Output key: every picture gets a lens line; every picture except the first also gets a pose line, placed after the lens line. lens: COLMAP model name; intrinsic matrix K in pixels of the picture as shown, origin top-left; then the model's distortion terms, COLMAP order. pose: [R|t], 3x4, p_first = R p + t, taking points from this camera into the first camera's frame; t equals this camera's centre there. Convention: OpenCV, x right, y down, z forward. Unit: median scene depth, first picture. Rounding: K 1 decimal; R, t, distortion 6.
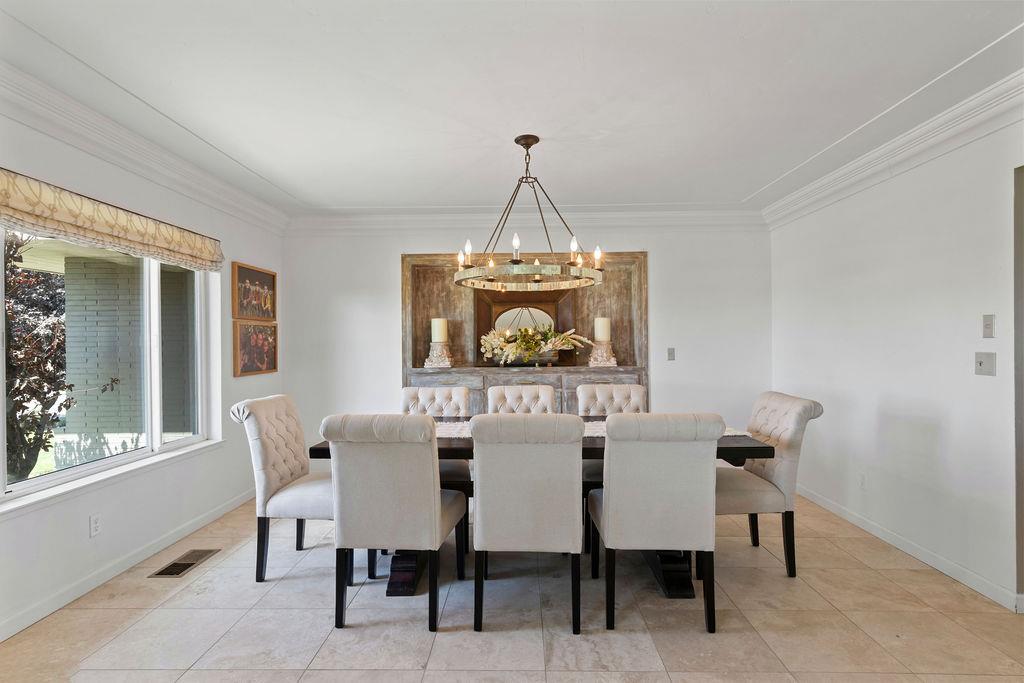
lens RADIAL K [[515.9, 0, 511.3], [0, 515.9, 345.4], [0, 0, 1]] dist [-0.001664, 0.001790]
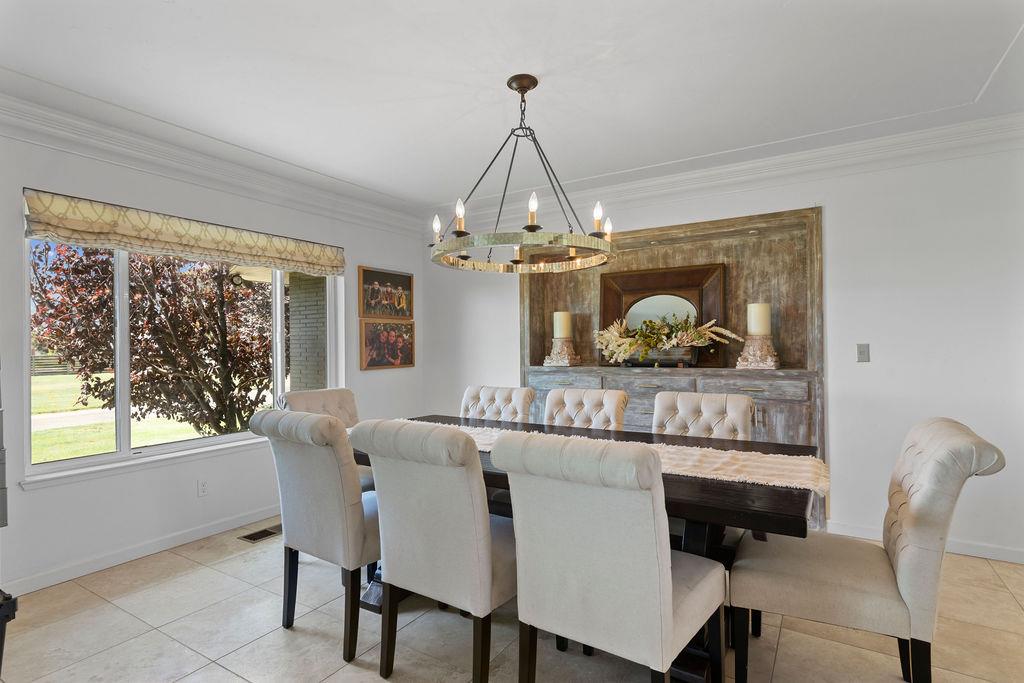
lens RADIAL K [[515.9, 0, 512.0], [0, 515.9, 345.7], [0, 0, 1]] dist [-0.001664, 0.001790]
pose [[0.860131, -0.000164, -0.510074, 0.257676], [0.000657, 0.999999, 0.000785, 0.006491], [0.510073, -0.001010, 0.860130, 0.183268]]
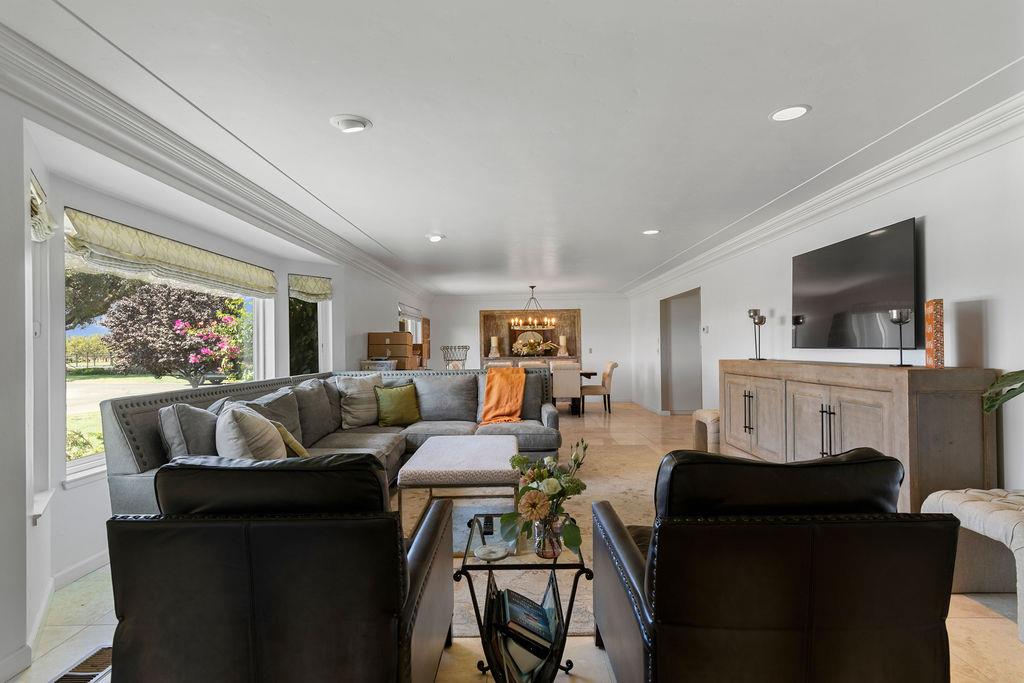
lens RADIAL K [[515.9, 0, 512.6], [0, 515.9, 342.7], [0, 0, 1]] dist [-0.001664, 0.001790]
pose [[0.999933, -0.006627, 0.009475, -0.081480], [0.006725, 0.999923, -0.010396, 0.001432], [-0.009405, 0.010459, 0.999901, -1.432699]]
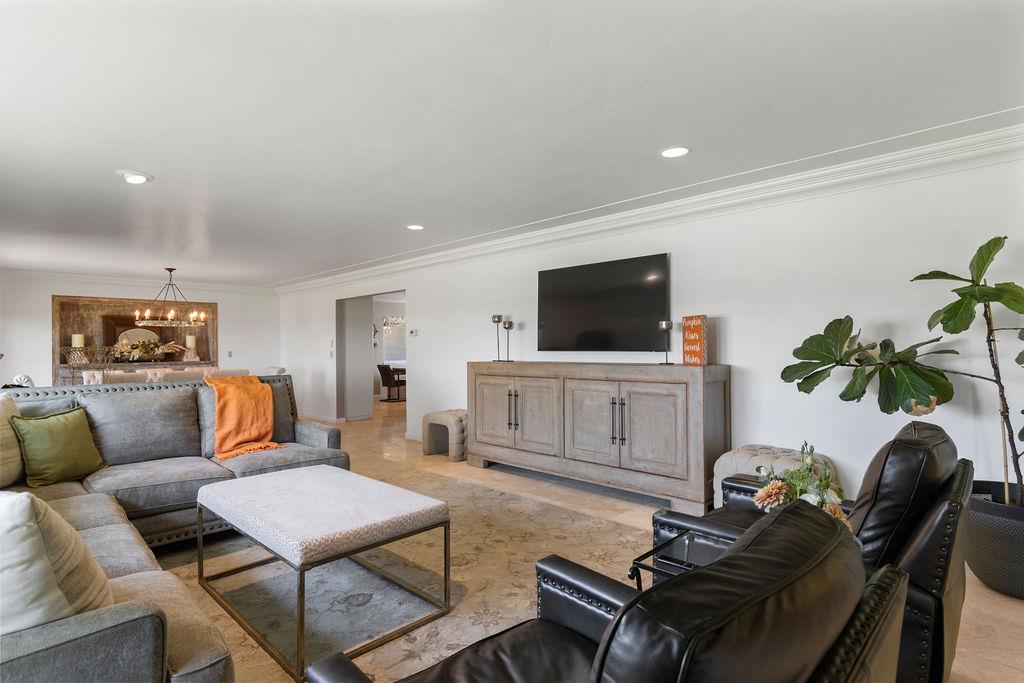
lens RADIAL K [[515.9, 0, 509.2], [0, 515.9, 348.2], [0, 0, 1]] dist [-0.001664, 0.001790]
pose [[0.692733, 0.000407, 0.721194, -0.389772], [0.003014, 0.999989, -0.003460, 0.003044], [-0.721188, 0.004571, 0.692724, -1.187544]]
